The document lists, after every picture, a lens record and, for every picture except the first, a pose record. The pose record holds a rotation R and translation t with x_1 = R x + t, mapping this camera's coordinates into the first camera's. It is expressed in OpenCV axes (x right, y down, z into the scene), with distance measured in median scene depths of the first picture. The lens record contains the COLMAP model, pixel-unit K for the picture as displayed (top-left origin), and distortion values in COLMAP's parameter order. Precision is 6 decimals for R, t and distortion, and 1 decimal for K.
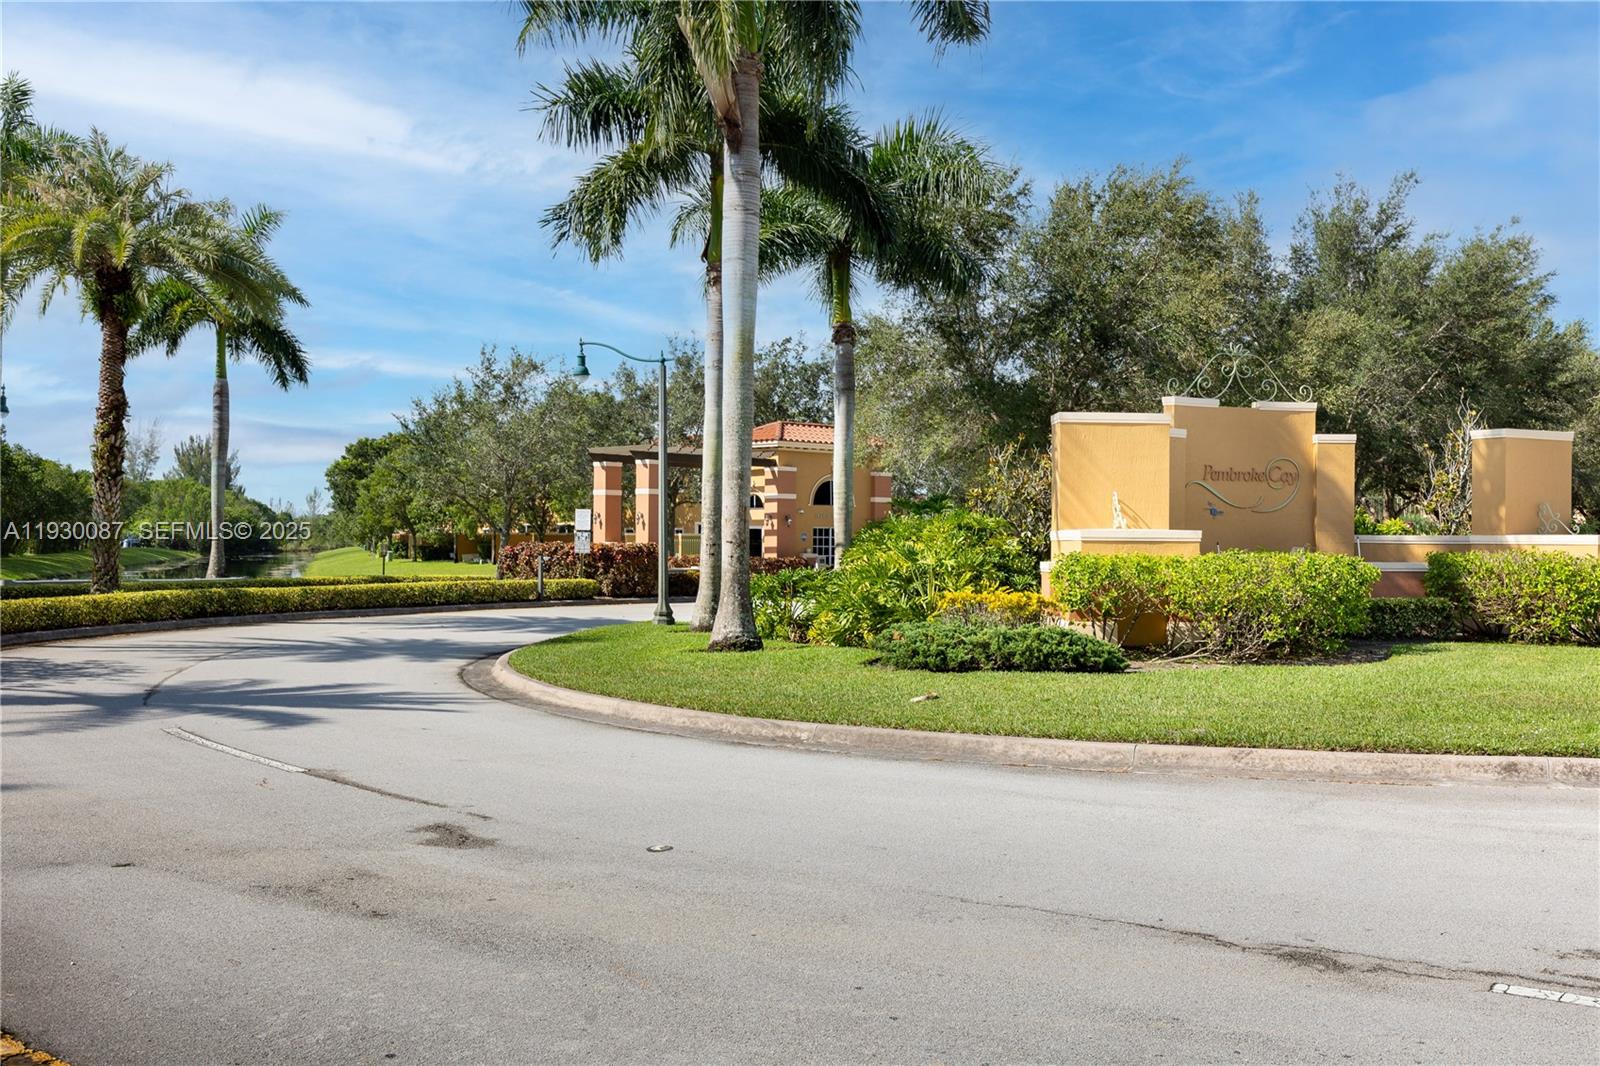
lens RADIAL K [[1578.8, 0, 800.0], [0, 1578.8, 533.0], [0, 0, 1]] dist [0.000141, 0.008803]
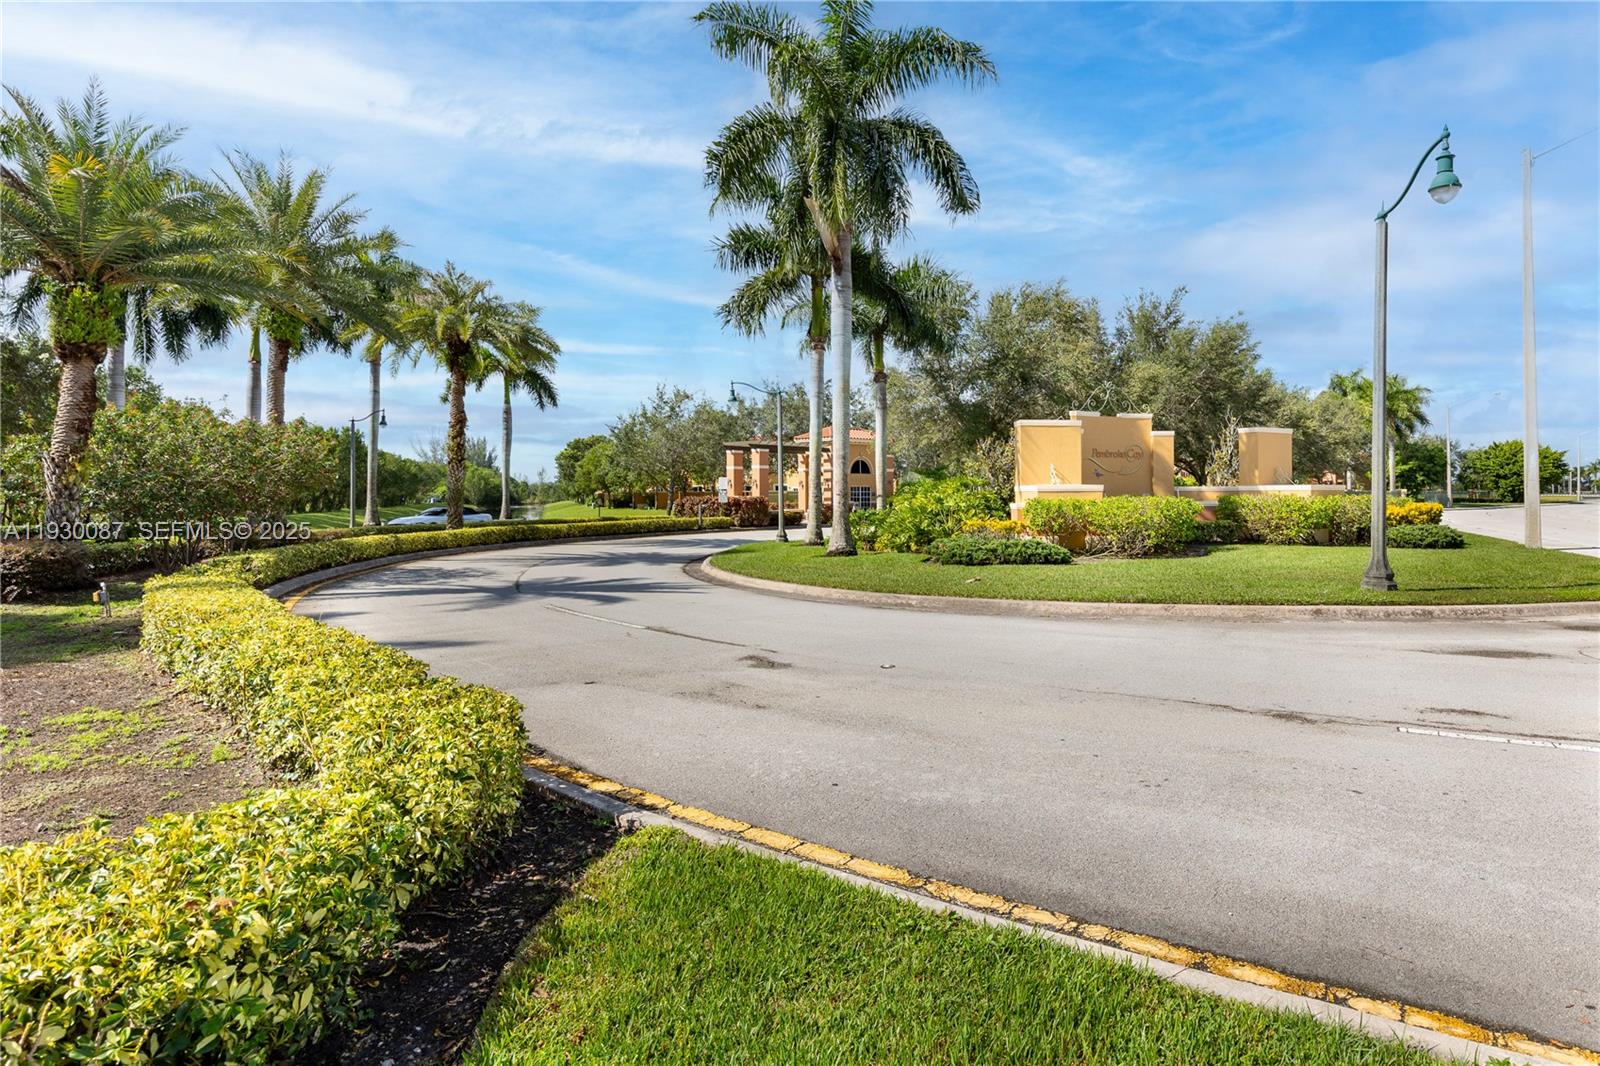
lens RADIAL K [[896.6, 0, 800.0], [0, 896.6, 482.6], [0, 0, 1]] dist [0.001230, 0.000072]
pose [[0.998180, -0.011354, 0.059233, -0.131373], [0.011897, 0.999890, -0.008817, 0.000623], [-0.059126, 0.009505, 0.998205, -0.001188]]
